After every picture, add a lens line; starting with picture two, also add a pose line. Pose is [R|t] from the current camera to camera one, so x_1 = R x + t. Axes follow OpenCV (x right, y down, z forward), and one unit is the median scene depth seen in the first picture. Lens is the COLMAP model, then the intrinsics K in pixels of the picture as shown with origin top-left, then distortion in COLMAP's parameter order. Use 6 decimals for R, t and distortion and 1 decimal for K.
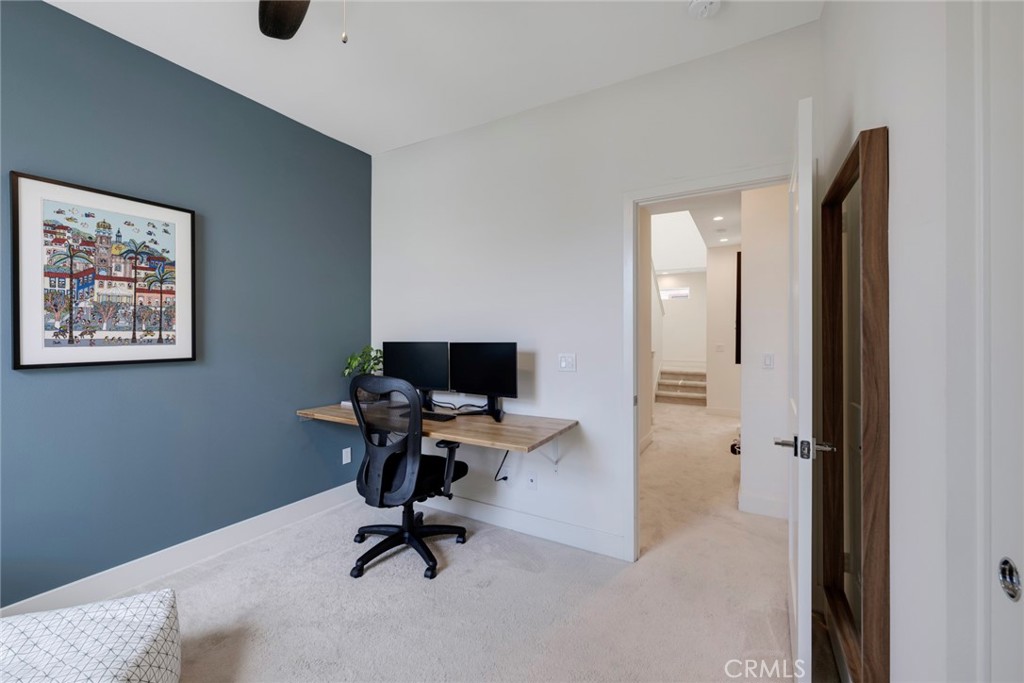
lens RADIAL K [[405.6, 0, 513.2], [0, 405.6, 337.8], [0, 0, 1]] dist [-0.002044, 0.000227]
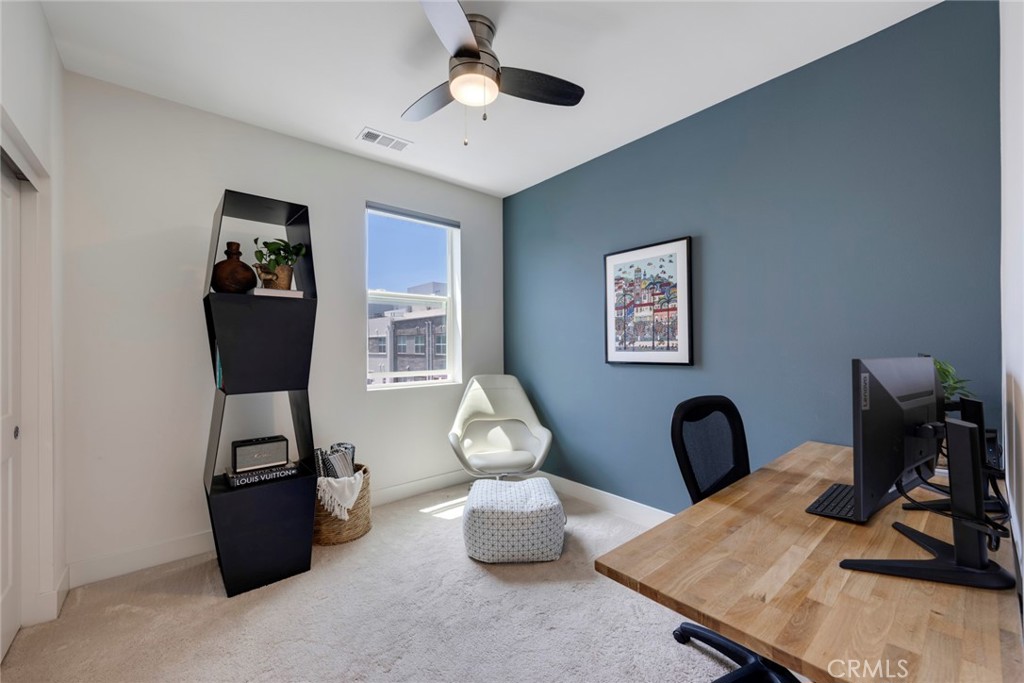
lens RADIAL K [[405.6, 0, 513.2], [0, 405.6, 343.1], [0, 0, 1]] dist [-0.002044, 0.000227]
pose [[-0.327216, 0.000059, -0.944950, 0.529389], [0.006590, 0.999976, -0.002220, -0.009674], [0.944927, -0.006953, -0.327208, 1.020067]]
